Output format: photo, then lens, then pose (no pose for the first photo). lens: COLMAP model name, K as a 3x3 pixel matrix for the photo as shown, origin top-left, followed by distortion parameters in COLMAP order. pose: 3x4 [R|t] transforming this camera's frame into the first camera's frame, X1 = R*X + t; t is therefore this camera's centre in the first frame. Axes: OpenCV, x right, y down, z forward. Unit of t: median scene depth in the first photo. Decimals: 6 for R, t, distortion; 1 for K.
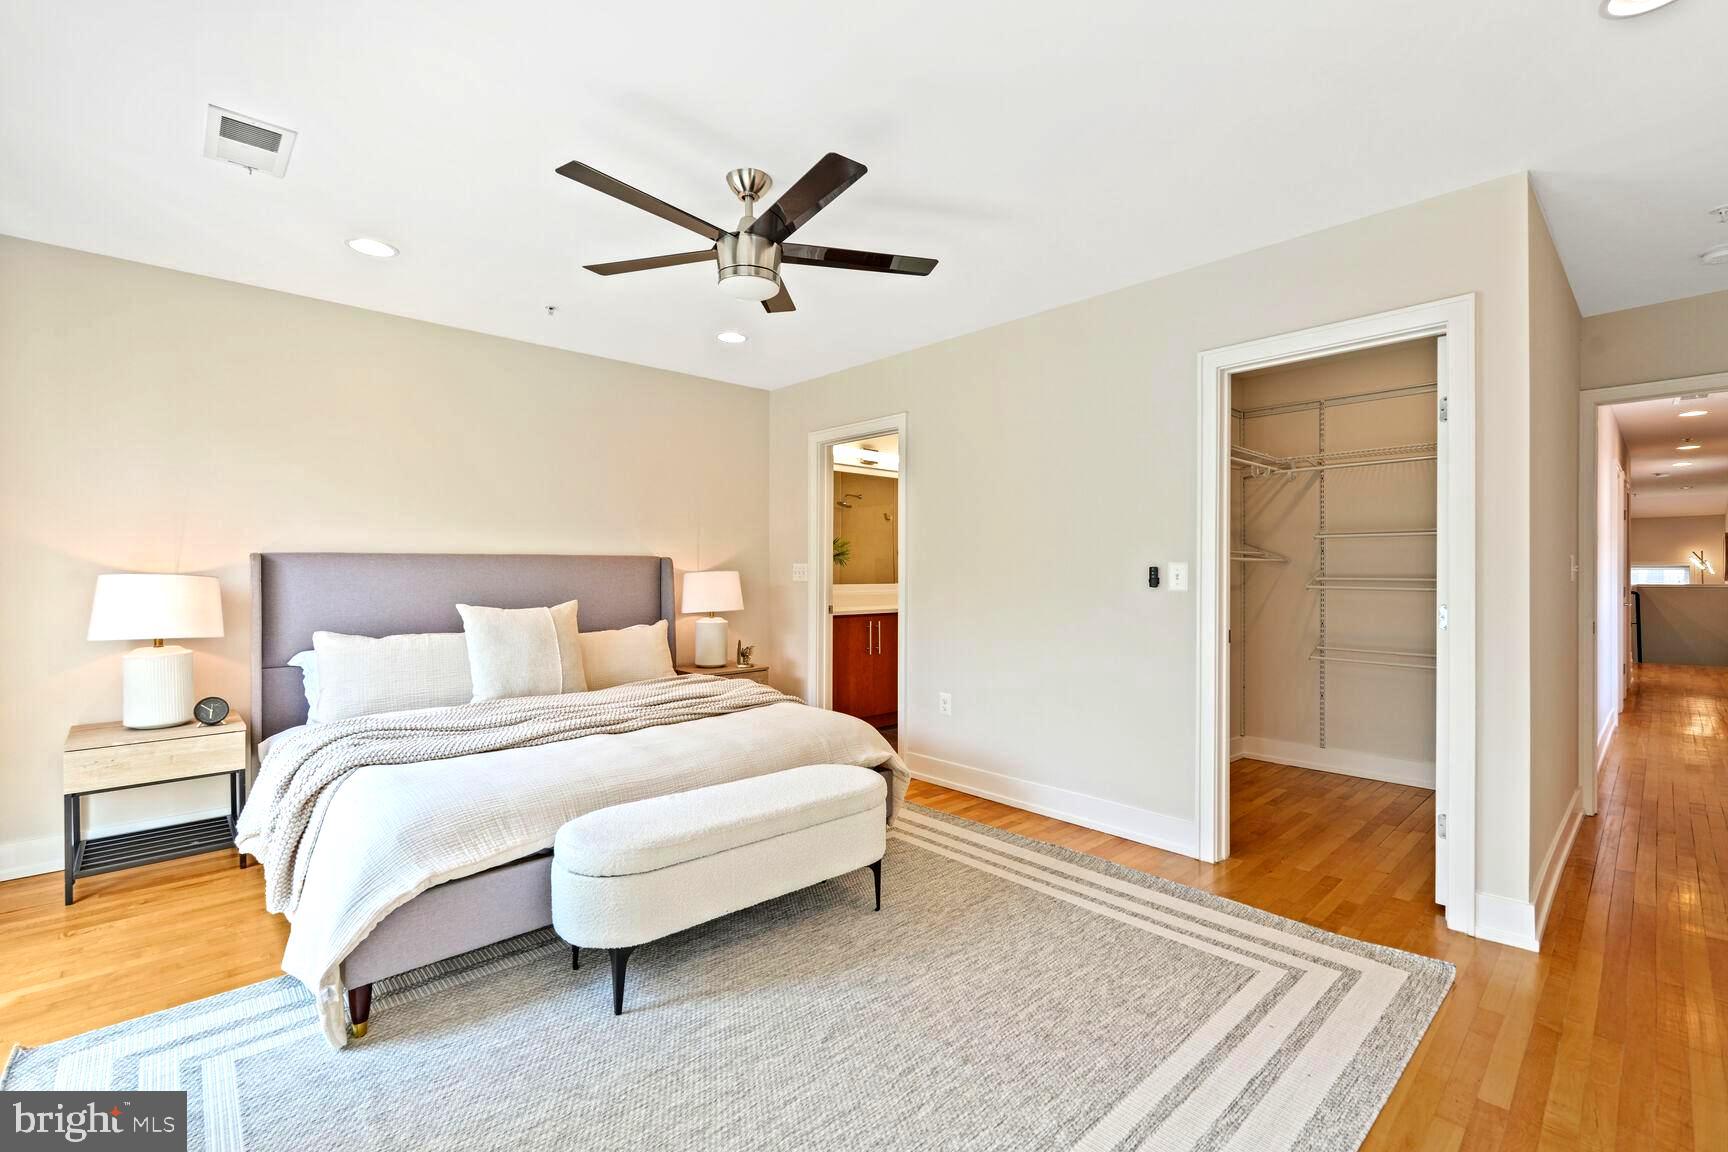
lens RADIAL K [[752.2, 0, 860.0], [0, 752.2, 582.4], [0, 0, 1]] dist [0.002806, 0.000094]
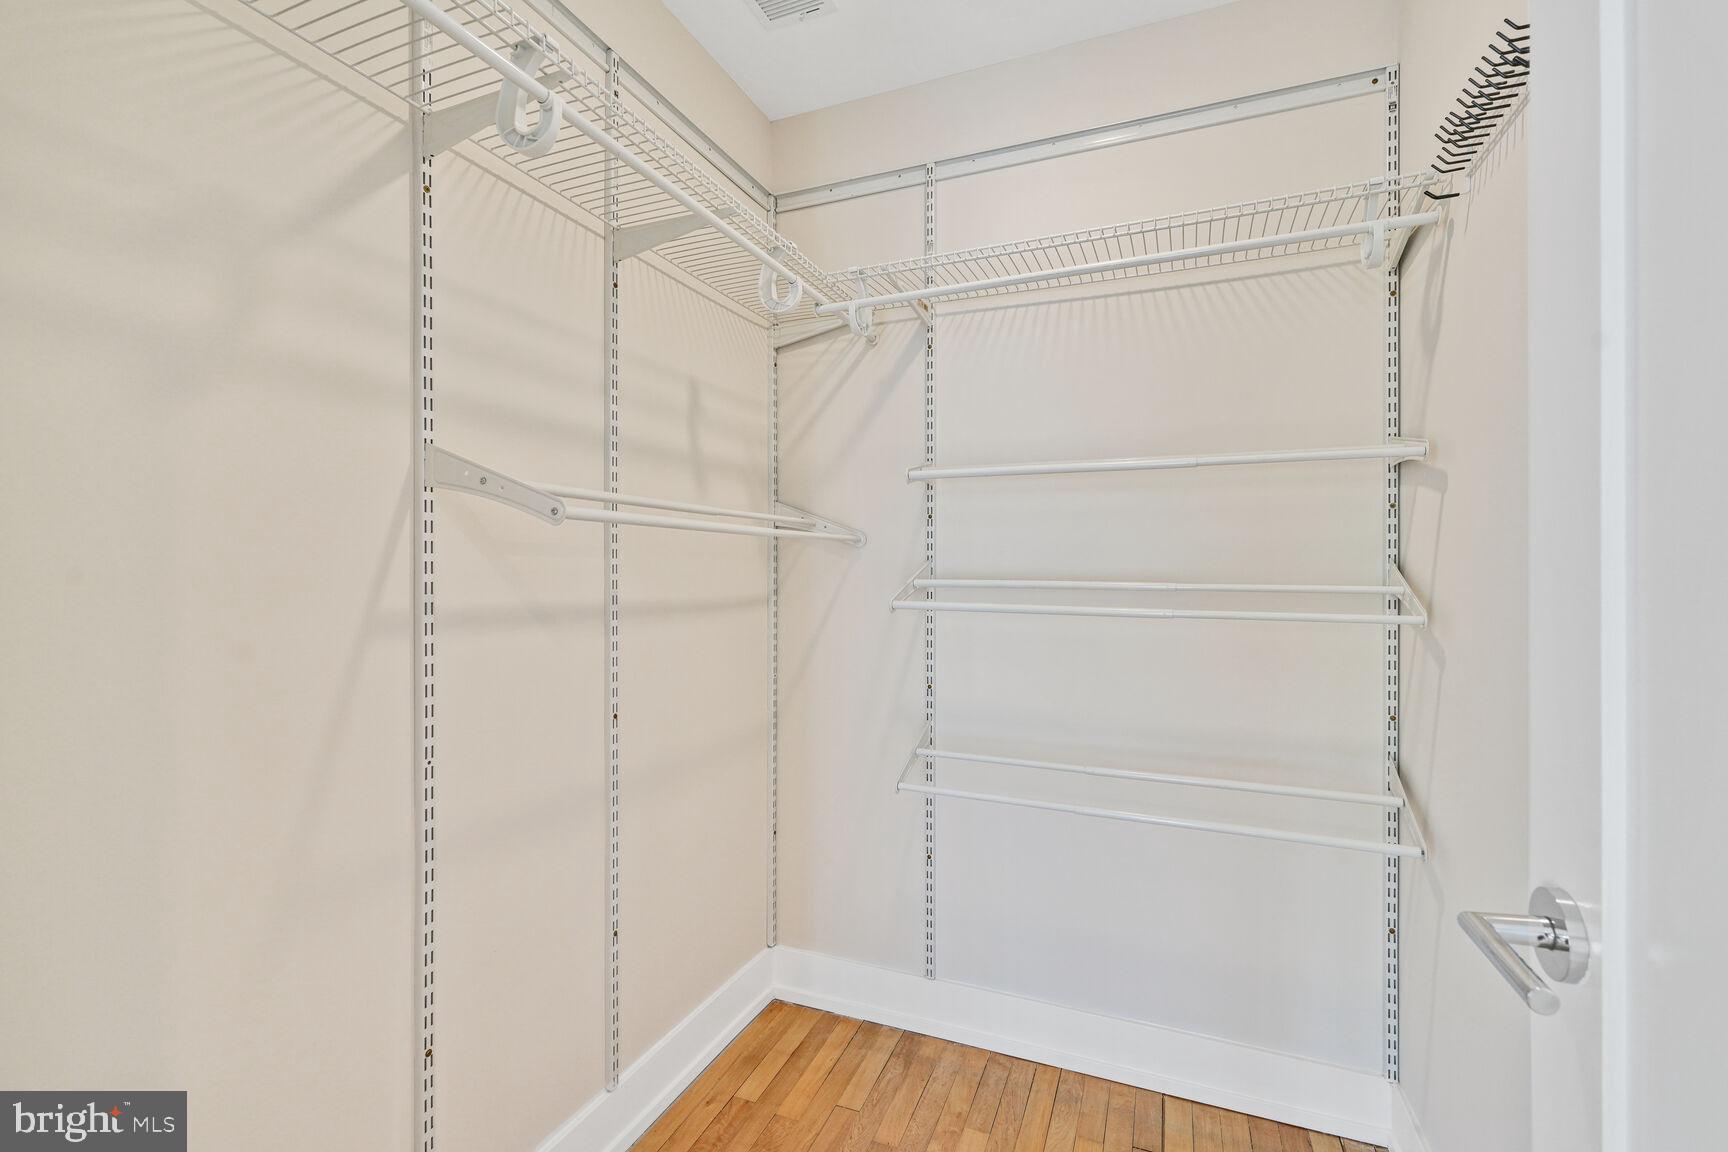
lens RADIAL K [[752.2, 0, 860.9], [0, 752.2, 570.6], [0, 0, 1]] dist [0.002806, 0.000094]
pose [[0.900070, 0.003703, 0.435729, 0.391930], [-0.002096, 0.999989, -0.004169, -0.009909], [-0.435740, 0.002840, 0.900068, 0.632235]]
